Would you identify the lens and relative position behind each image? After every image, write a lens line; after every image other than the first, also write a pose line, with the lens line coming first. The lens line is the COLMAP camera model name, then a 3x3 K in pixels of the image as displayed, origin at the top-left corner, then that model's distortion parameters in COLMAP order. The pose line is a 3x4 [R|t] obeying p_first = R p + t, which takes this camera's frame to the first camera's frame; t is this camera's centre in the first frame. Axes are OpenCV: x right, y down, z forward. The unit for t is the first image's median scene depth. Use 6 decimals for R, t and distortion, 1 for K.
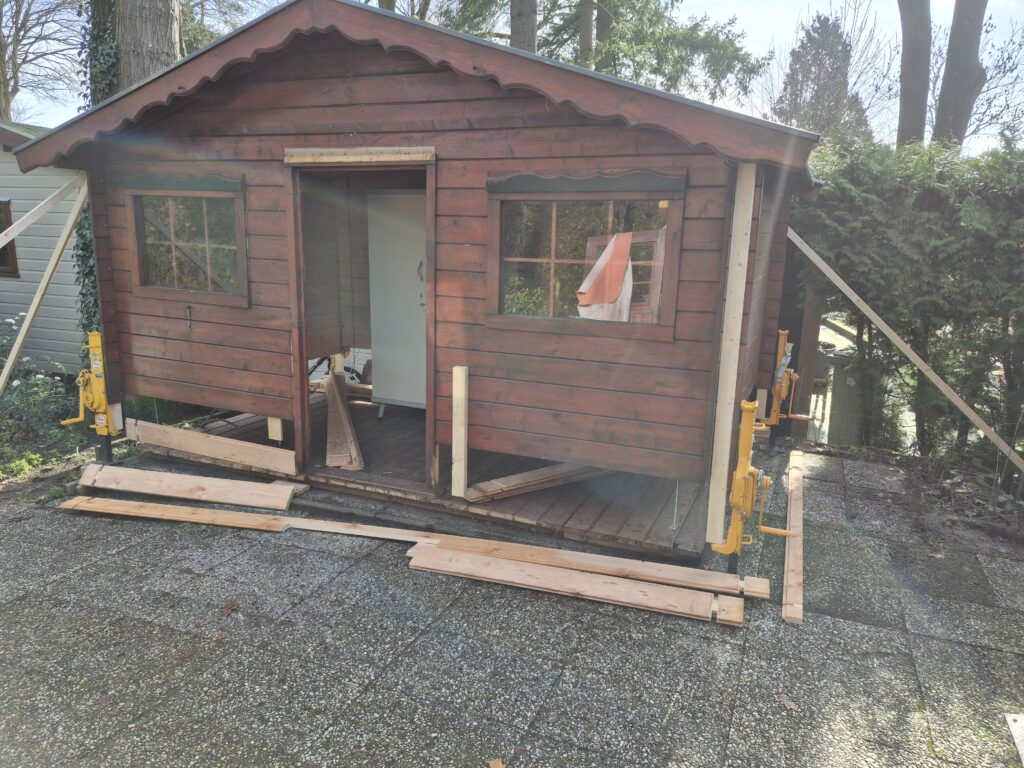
lens RADIAL K [[726.7, 0, 512.0], [0, 726.7, 384.0], [0, 0, 1]] dist [0.056897, -0.022009]
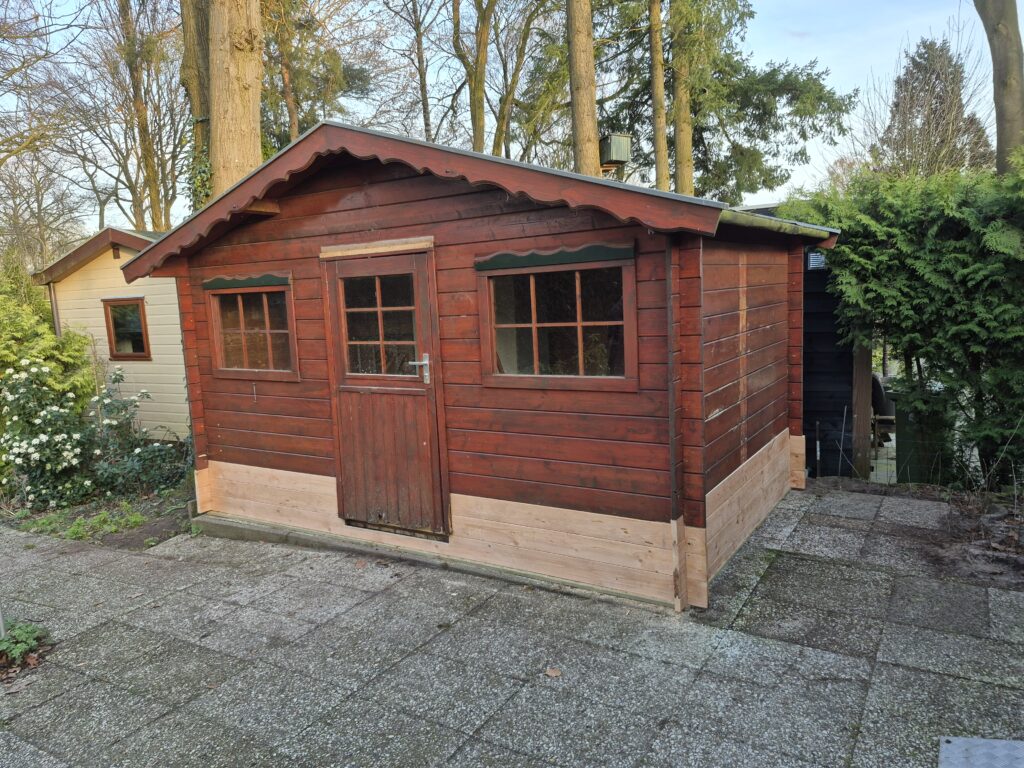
lens RADIAL K [[723.1, 0, 512.0], [0, 723.1, 384.0], [0, 0, 1]] dist [0.057822, -0.002726]
pose [[0.982621, -0.058510, -0.176161, 0.224880], [0.047483, 0.996677, -0.066177, -0.004100], [0.179448, 0.056662, 0.982134, -0.114968]]
